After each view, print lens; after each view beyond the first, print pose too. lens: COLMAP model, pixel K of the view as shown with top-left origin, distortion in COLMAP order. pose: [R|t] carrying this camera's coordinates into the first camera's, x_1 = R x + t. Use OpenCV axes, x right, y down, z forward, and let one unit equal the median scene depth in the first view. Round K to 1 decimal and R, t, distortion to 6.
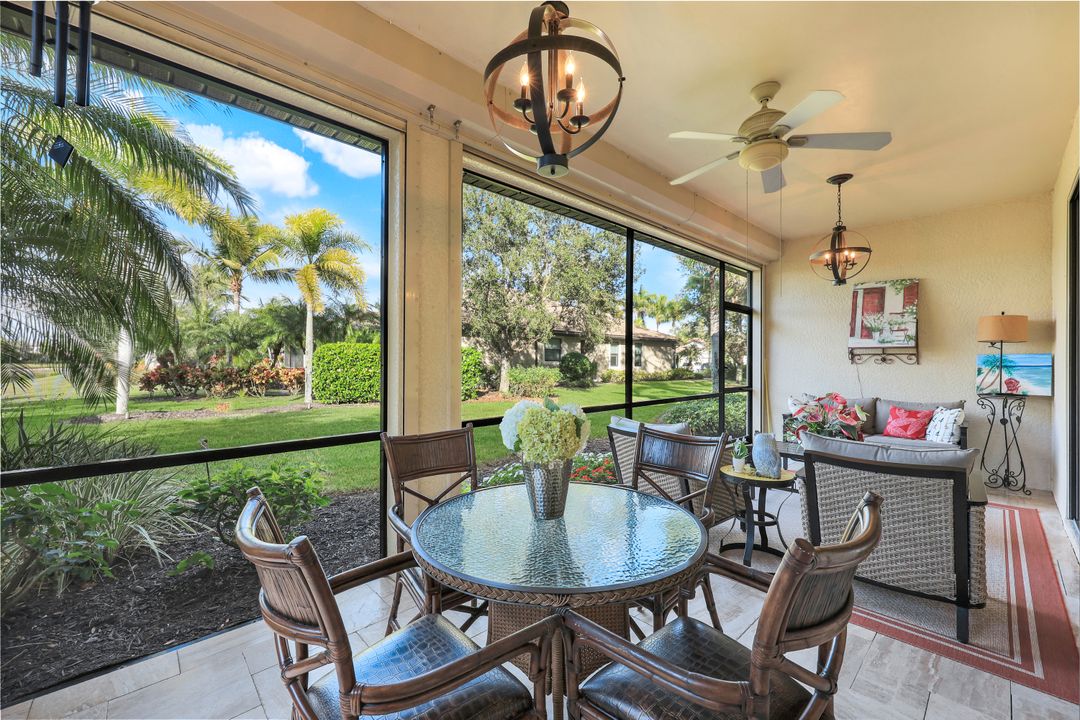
lens RADIAL K [[430.0, 0, 537.5], [0, 430.0, 362.2], [0, 0, 1]] dist [-0.000390, -0.000159]
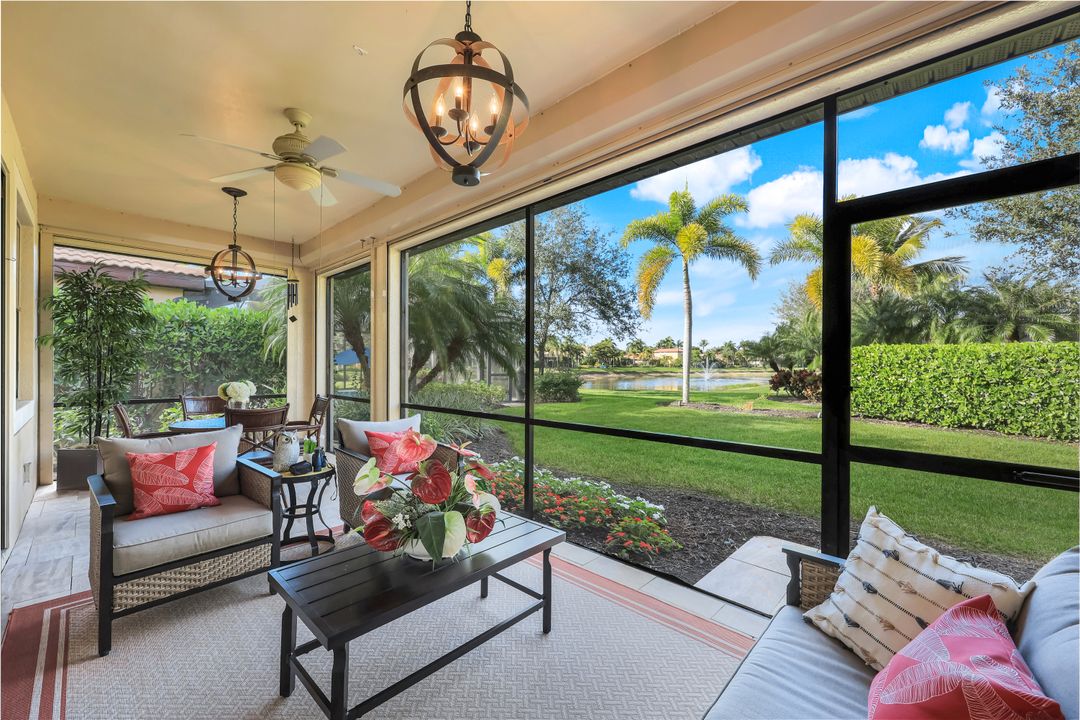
lens RADIAL K [[430.0, 0, 537.5], [0, 430.0, 362.2], [0, 0, 1]] dist [-0.000390, -0.000159]
pose [[0.062250, -0.010725, -0.998003, 0.437710], [-0.003530, 0.999934, -0.010966, -0.000359], [0.998054, 0.004206, 0.062208, 0.408467]]
